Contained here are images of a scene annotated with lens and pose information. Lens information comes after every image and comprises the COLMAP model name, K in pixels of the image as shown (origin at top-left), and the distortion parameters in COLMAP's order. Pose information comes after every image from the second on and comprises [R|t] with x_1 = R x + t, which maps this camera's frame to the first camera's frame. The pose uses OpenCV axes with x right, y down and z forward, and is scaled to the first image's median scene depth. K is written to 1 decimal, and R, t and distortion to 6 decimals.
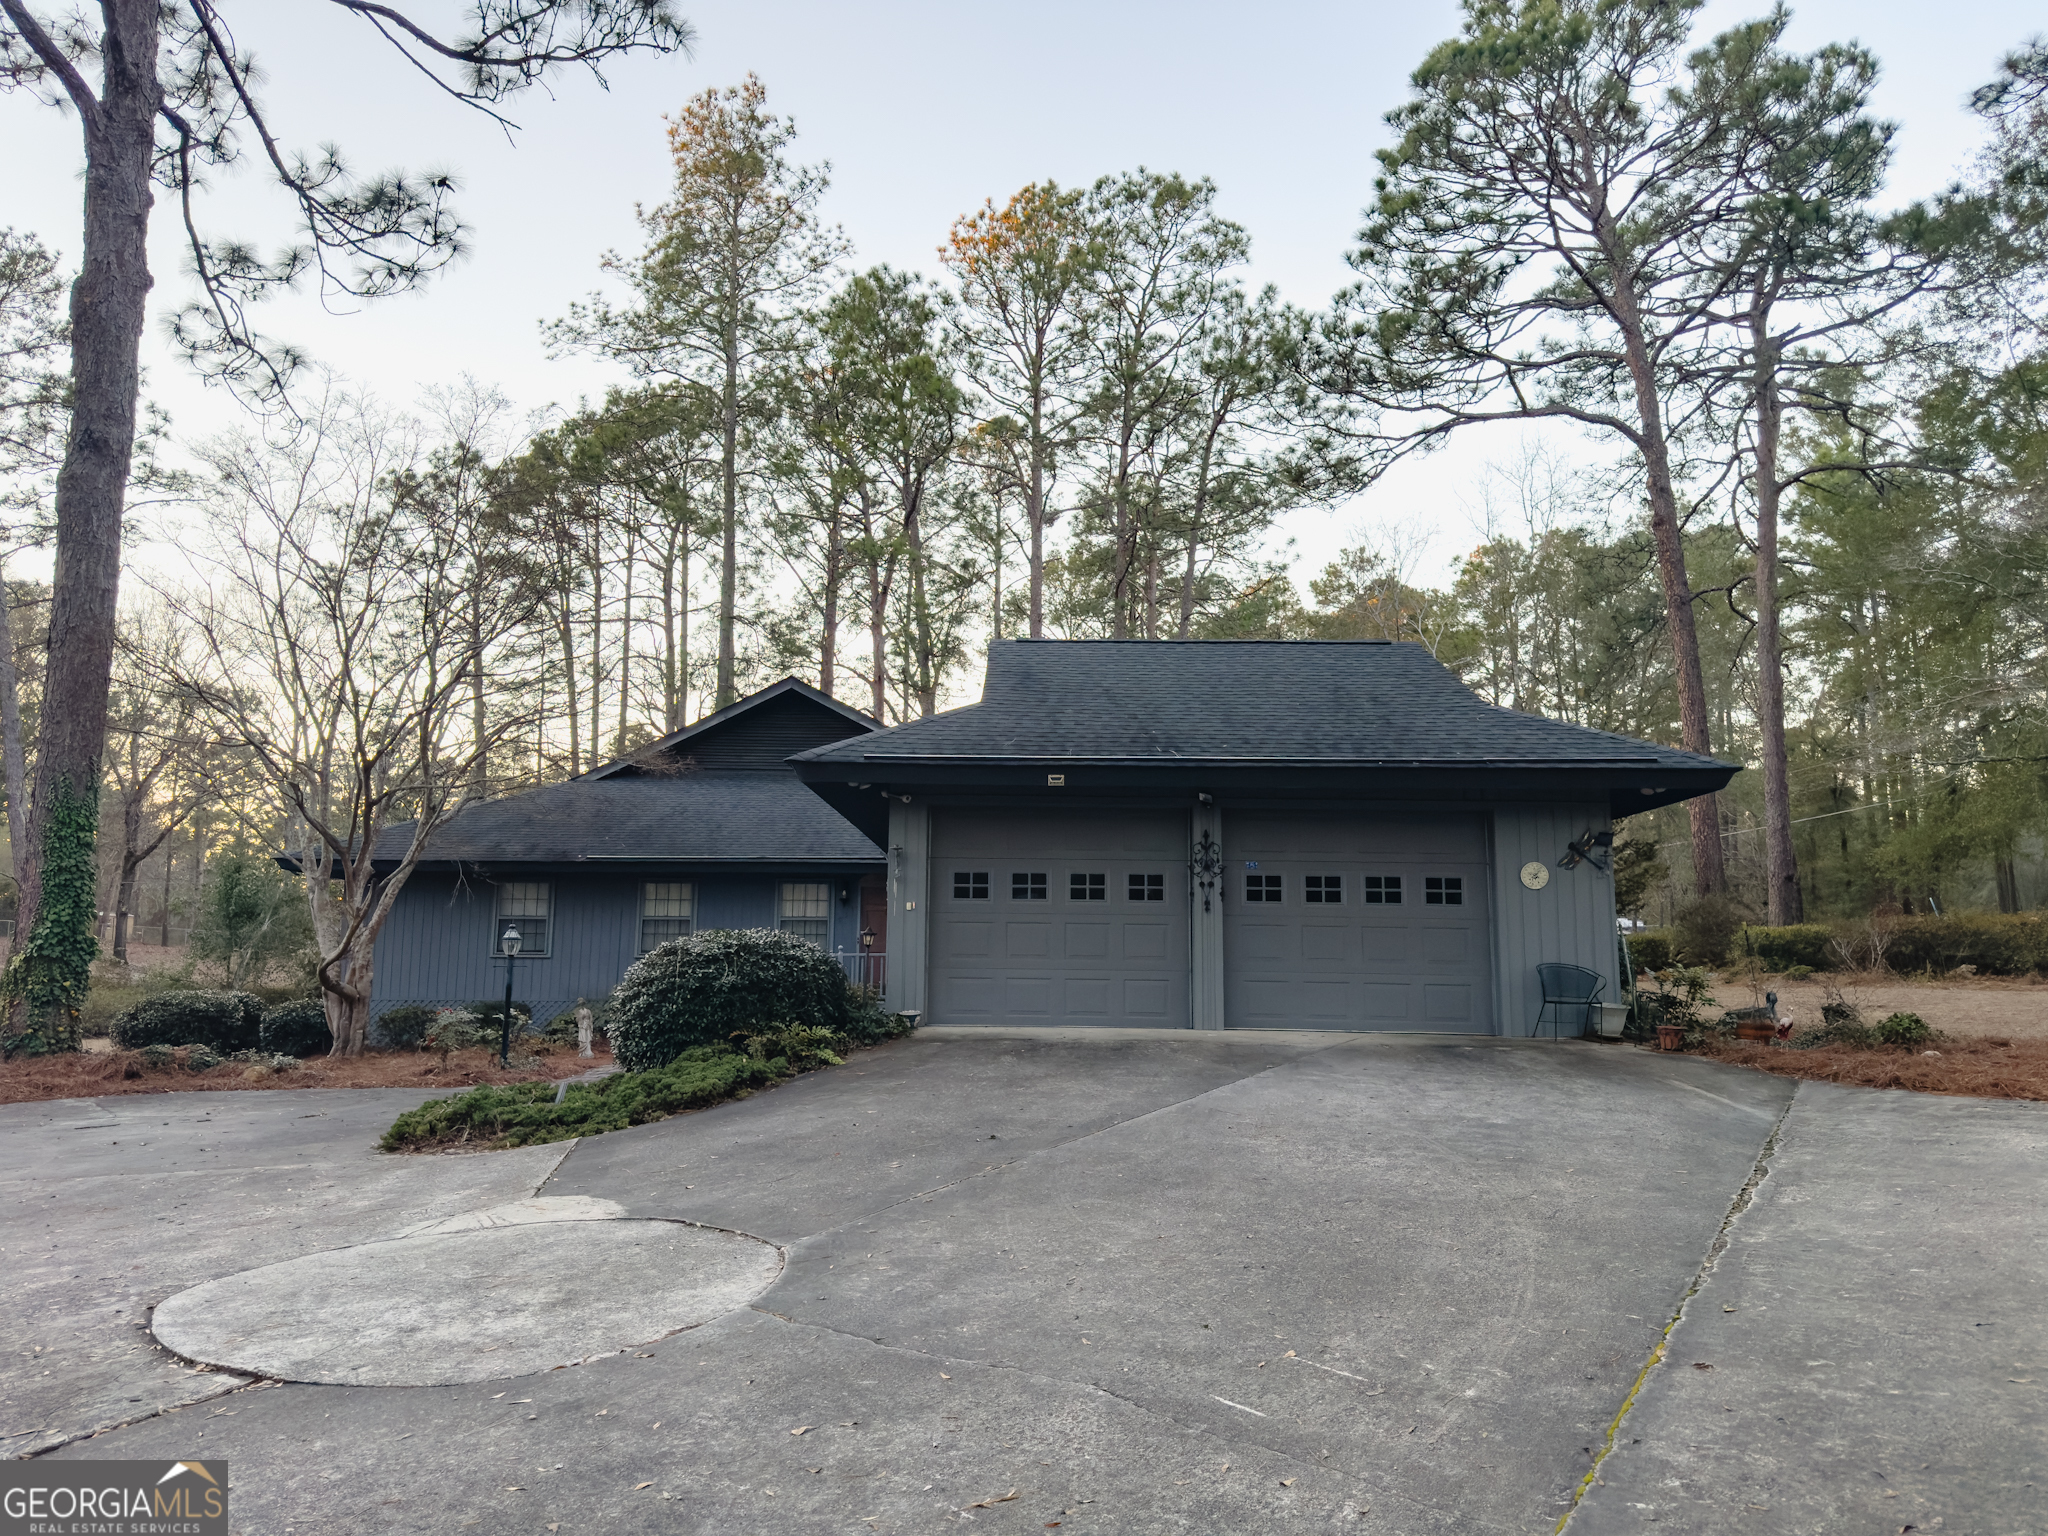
lens RADIAL K [[1445.6, 0, 1016.6], [0, 1445.6, 760.7], [0, 0, 1]] dist [0.065175, -0.092553]
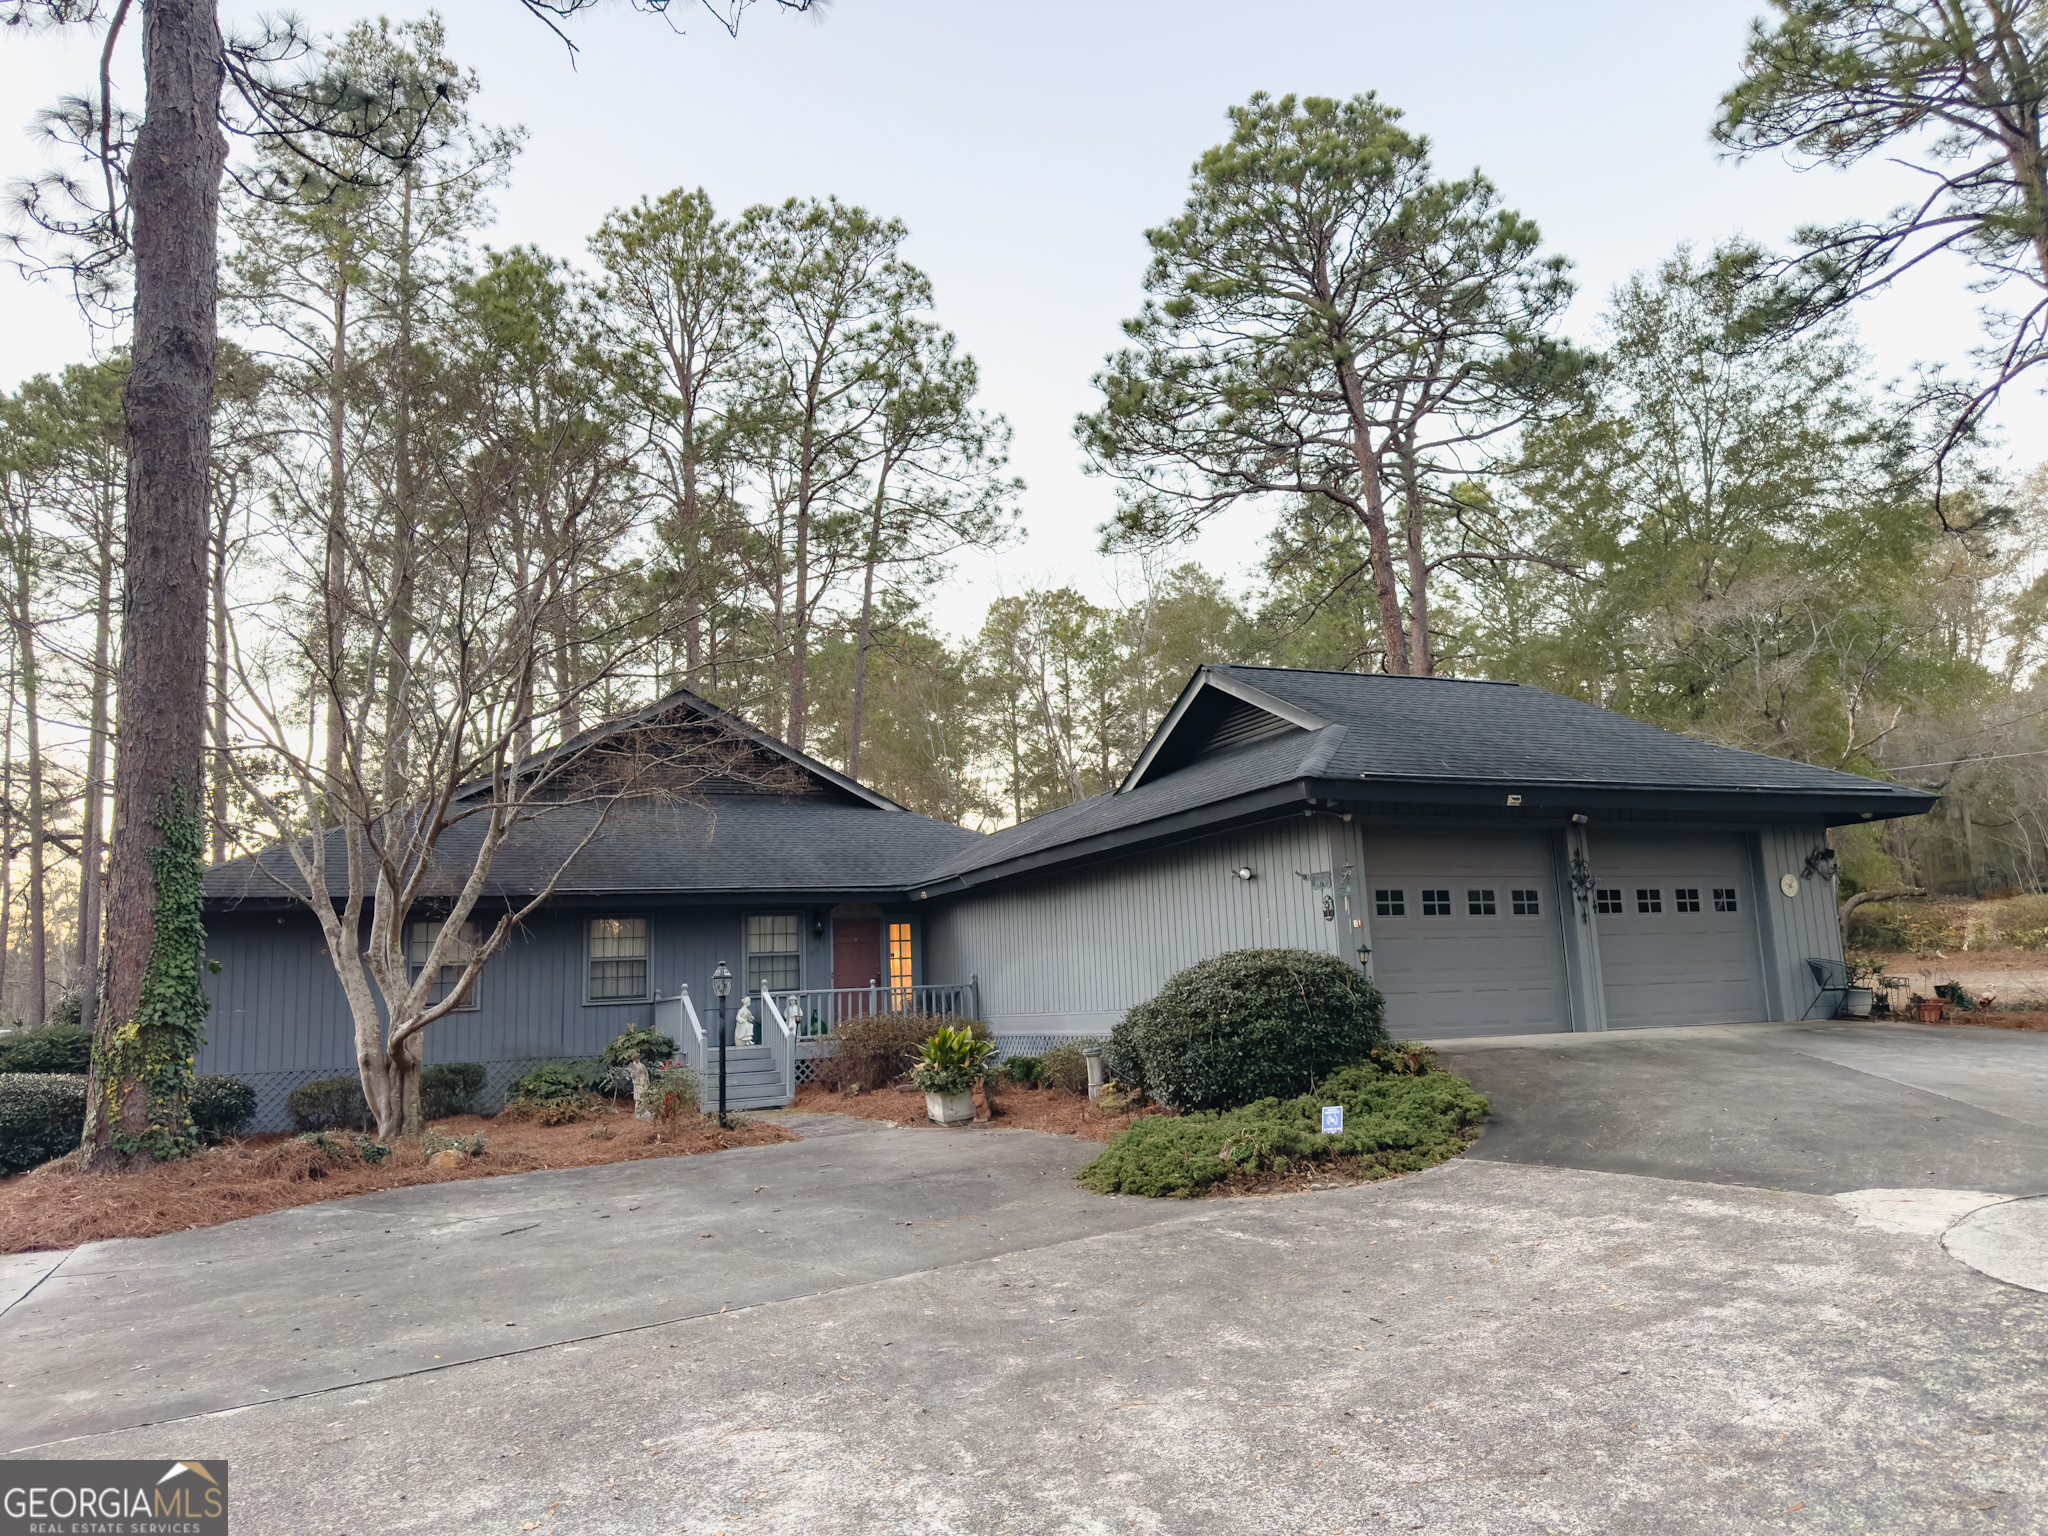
lens RADIAL K [[1445.6, 0, 1016.6], [0, 1445.6, 760.7], [0, 0, 1]] dist [0.065175, -0.092553]
pose [[0.909454, 0.023491, 0.415141, -0.483535], [-0.013125, 0.999527, -0.027806, 0.012063], [-0.415598, 0.019840, 0.909332, 0.118718]]
